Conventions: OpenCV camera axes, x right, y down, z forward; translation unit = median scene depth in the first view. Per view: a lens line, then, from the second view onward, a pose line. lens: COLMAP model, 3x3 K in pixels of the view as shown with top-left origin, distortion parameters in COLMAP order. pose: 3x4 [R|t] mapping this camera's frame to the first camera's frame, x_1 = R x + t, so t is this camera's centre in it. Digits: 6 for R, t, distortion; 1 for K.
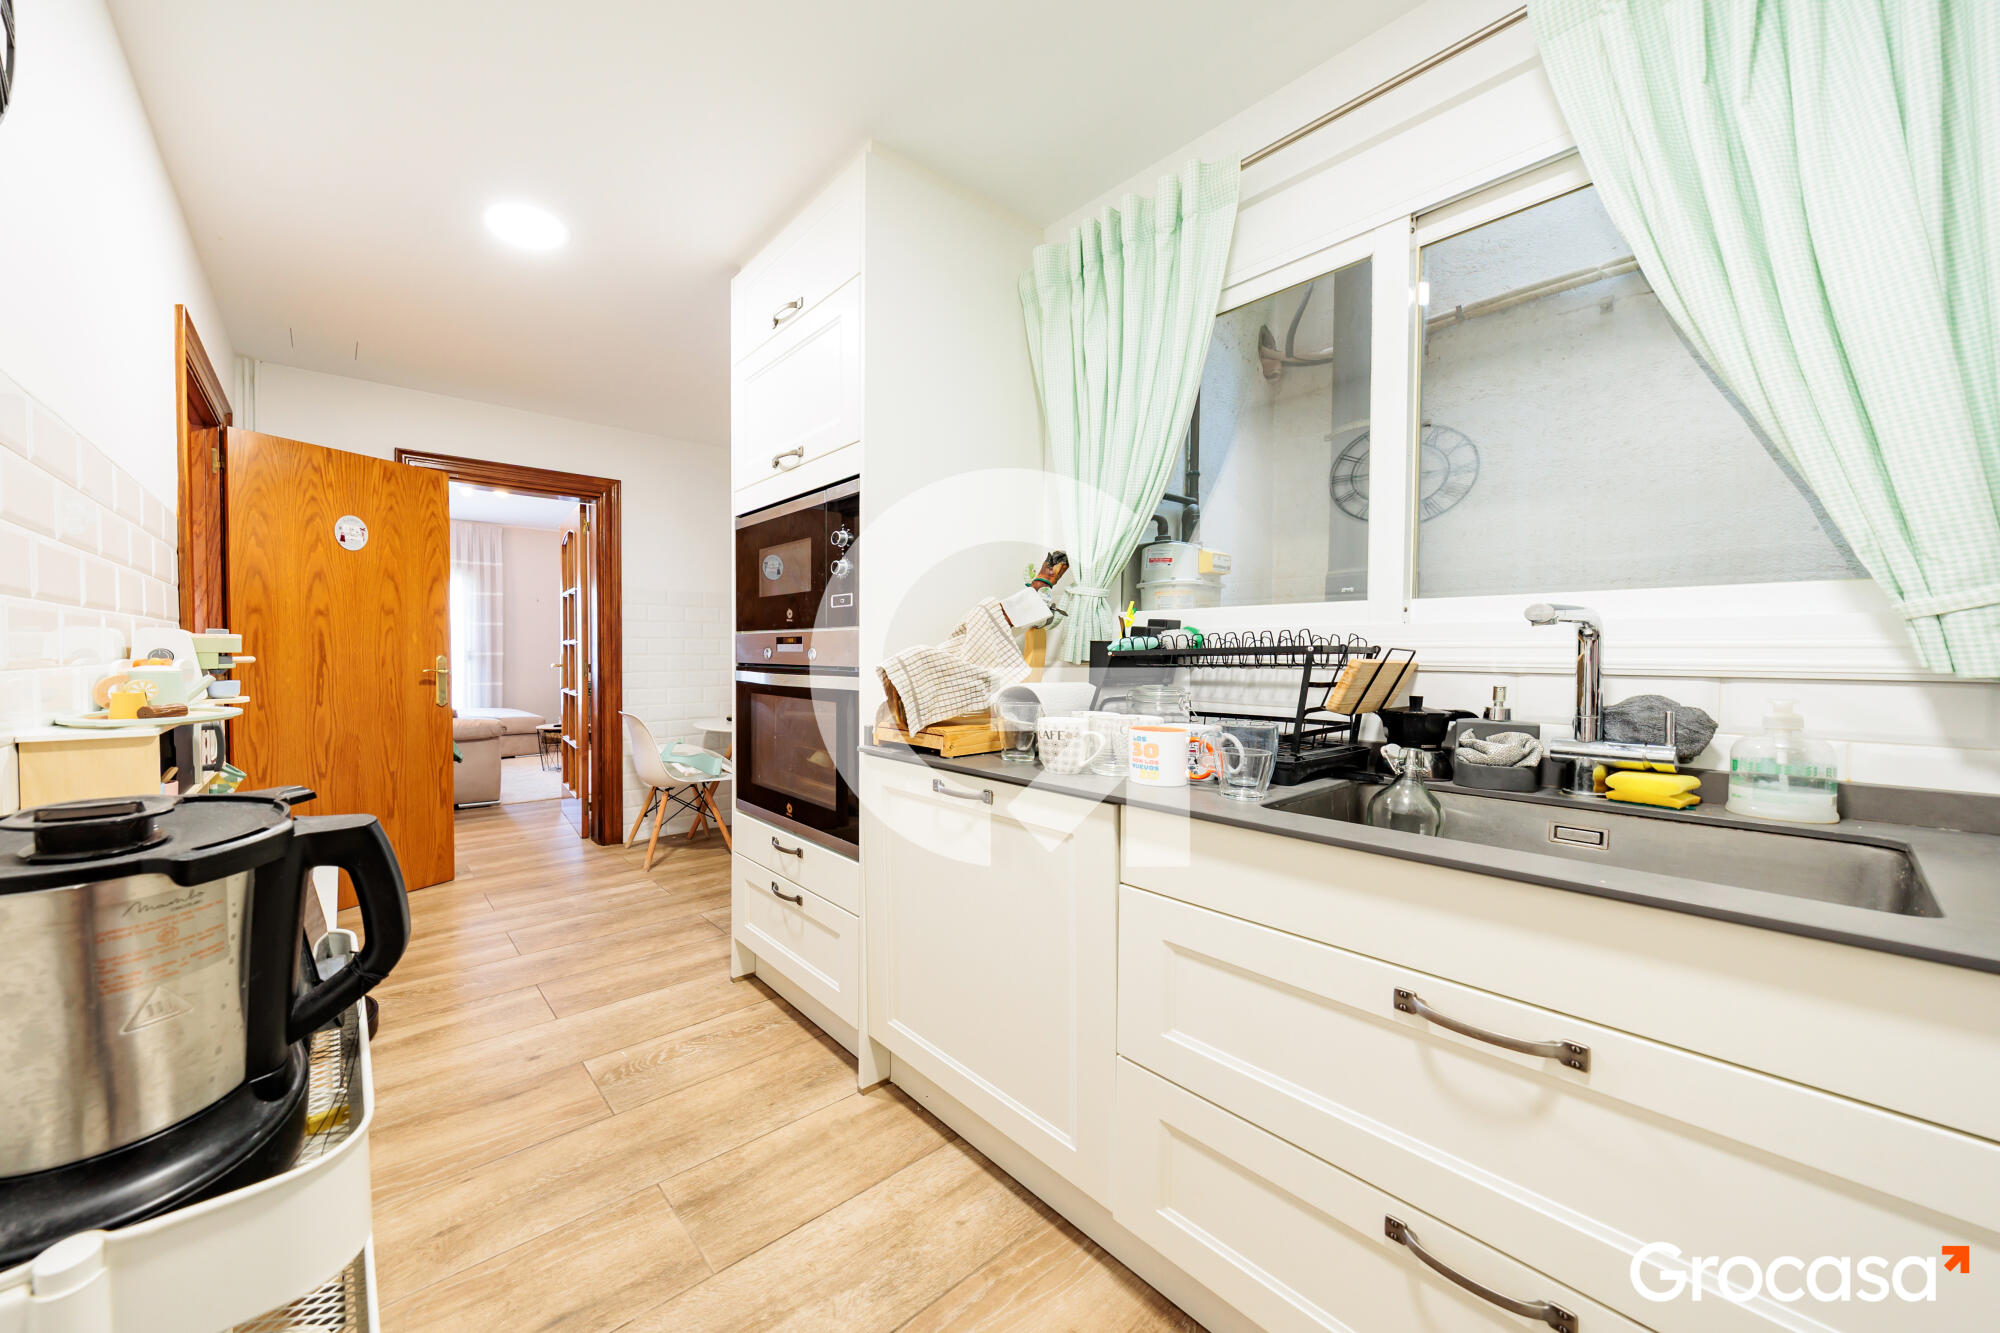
lens RADIAL K [[746.3, 0, 1000.0], [0, 746.3, 666.5], [0, 0, 1]] dist [-0.036788, -0.000056]
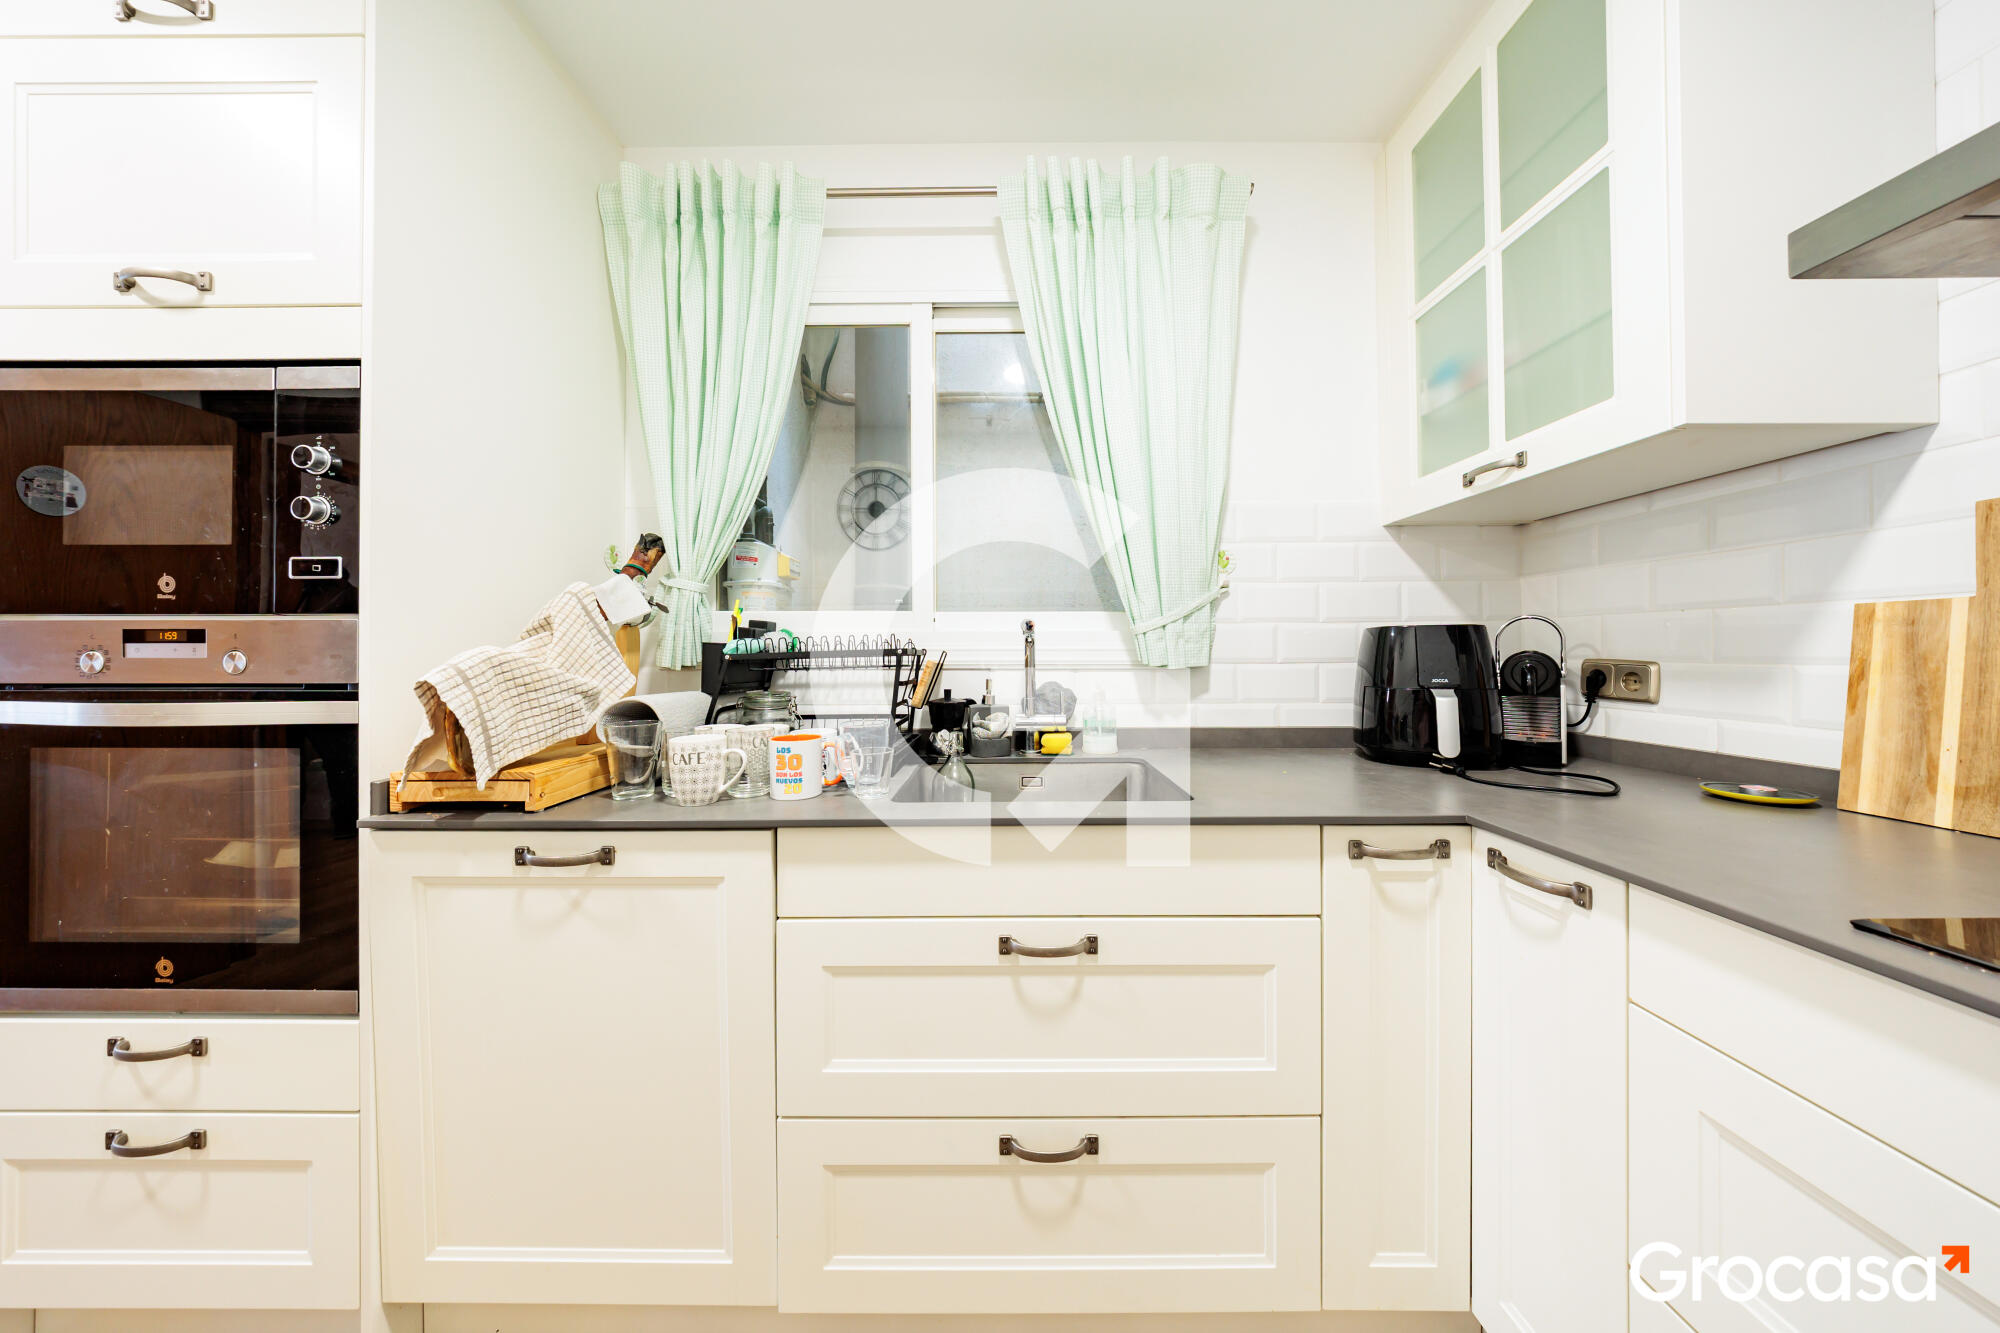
lens RADIAL K [[623.4, 0, 995.5], [0, 623.4, 646.0], [0, 0, 1]] dist [-0.018391, 0.000086]
pose [[0.679144, 0.004758, 0.733989, -0.171808], [0.019277, 0.999518, -0.024316, -0.006188], [-0.733752, 0.030664, 0.678725, 0.260332]]
